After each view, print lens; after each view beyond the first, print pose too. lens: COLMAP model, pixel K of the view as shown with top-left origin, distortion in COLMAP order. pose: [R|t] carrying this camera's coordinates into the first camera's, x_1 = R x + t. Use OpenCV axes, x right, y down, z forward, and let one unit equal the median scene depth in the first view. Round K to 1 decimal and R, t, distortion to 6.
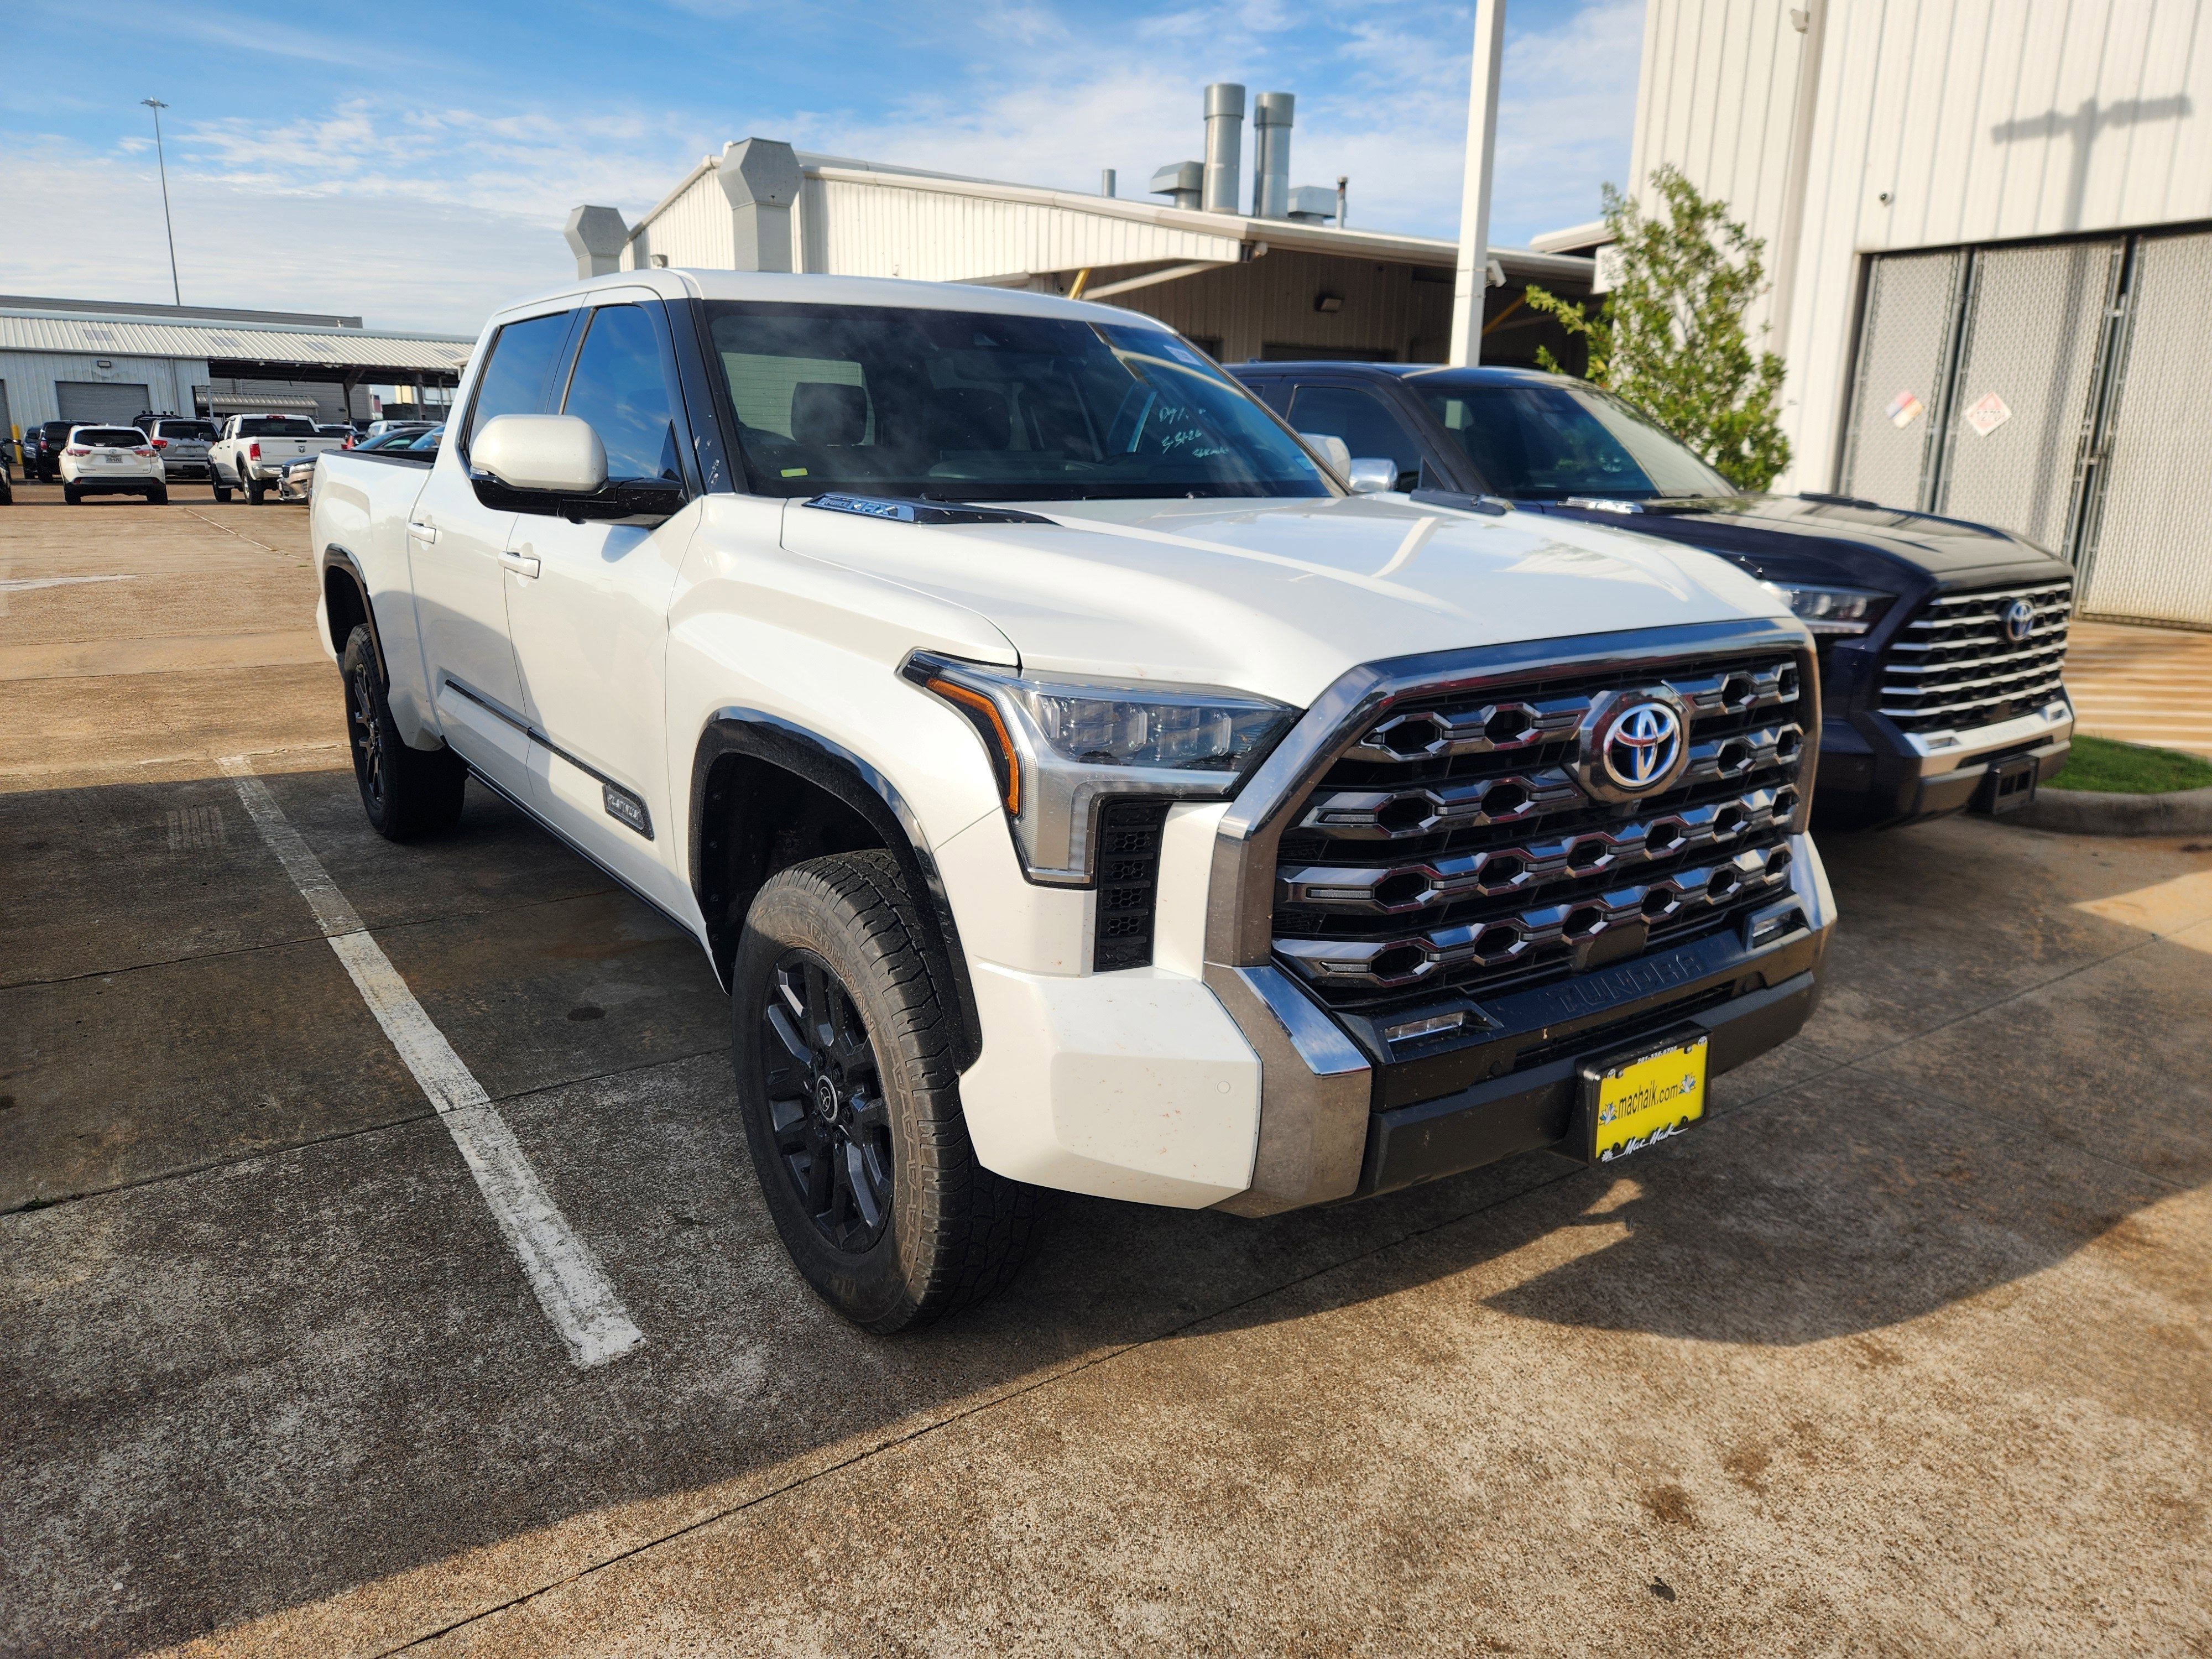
lens RADIAL K [[1548.4, 0, 1139.6], [0, 1548.4, 846.2], [0, 0, 1]] dist [0.070642, -0.029347]
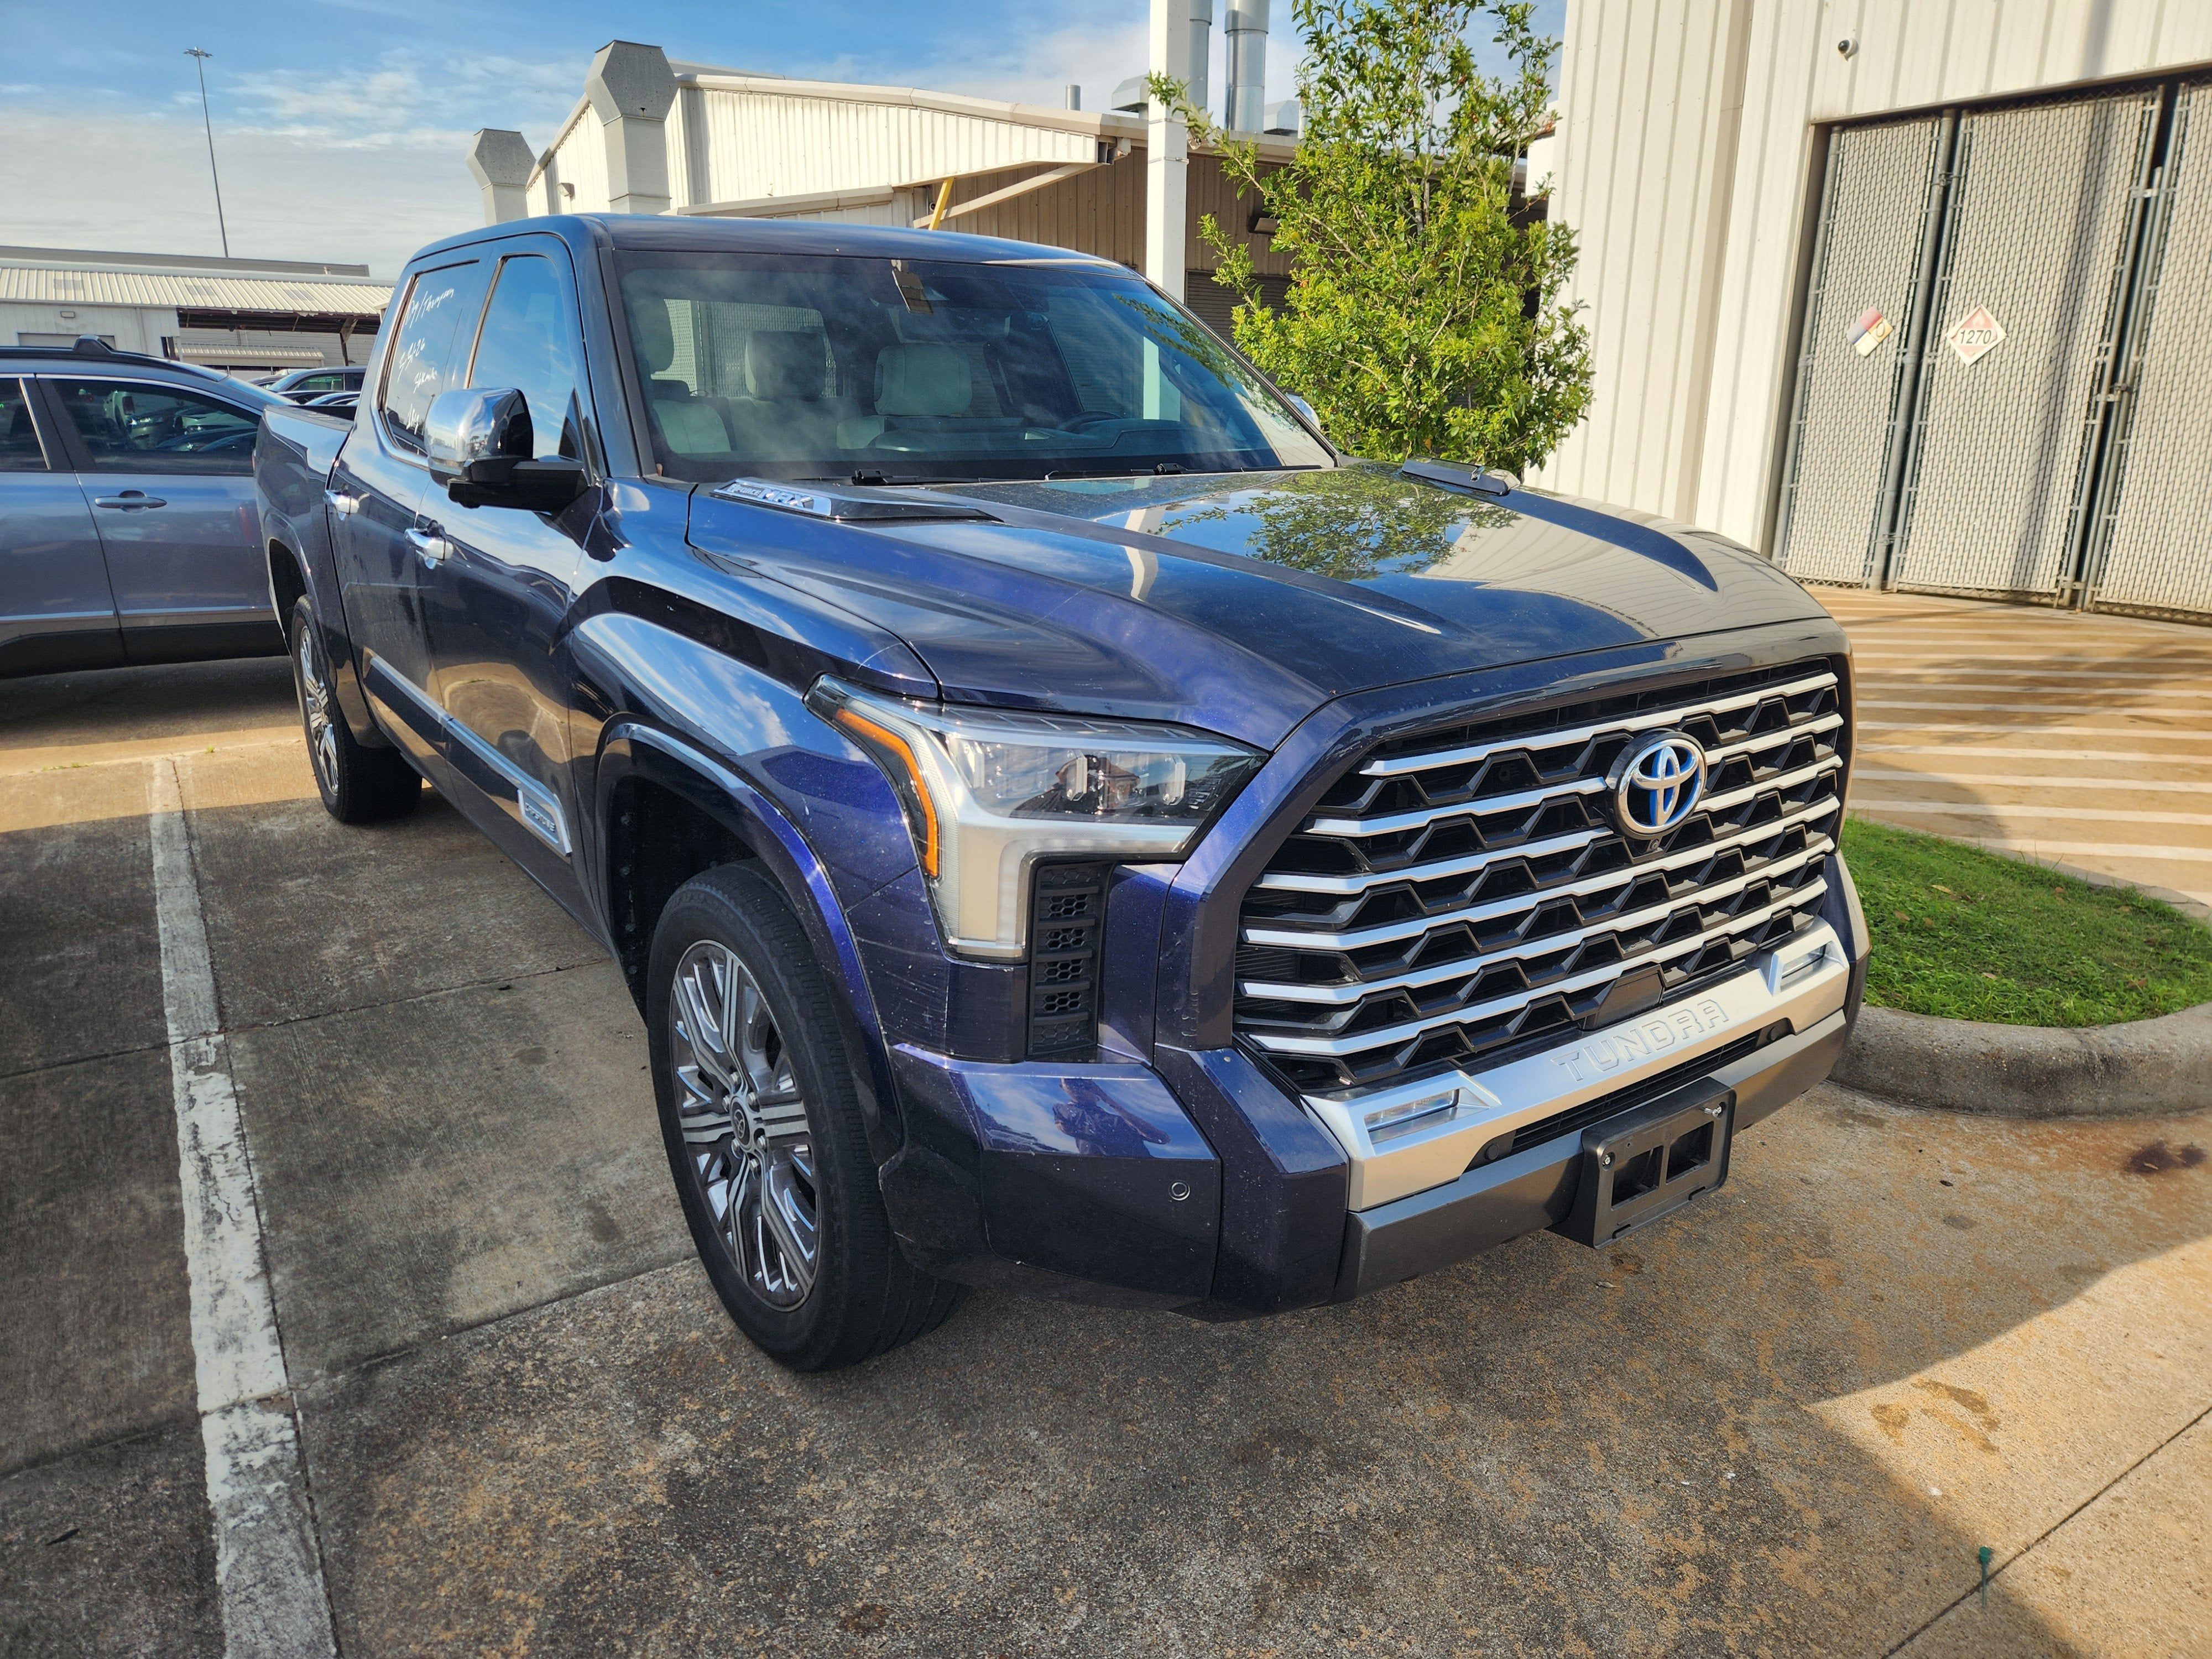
lens RADIAL K [[1548.4, 0, 1126.6], [0, 1548.4, 850.9], [0, 0, 1]] dist [0.070642, -0.029347]
pose [[0.999163, 0.004293, -0.040678, 0.157336], [-0.002927, 0.999431, 0.033591, -0.050203], [0.040799, -0.033444, 0.998608, 0.213276]]
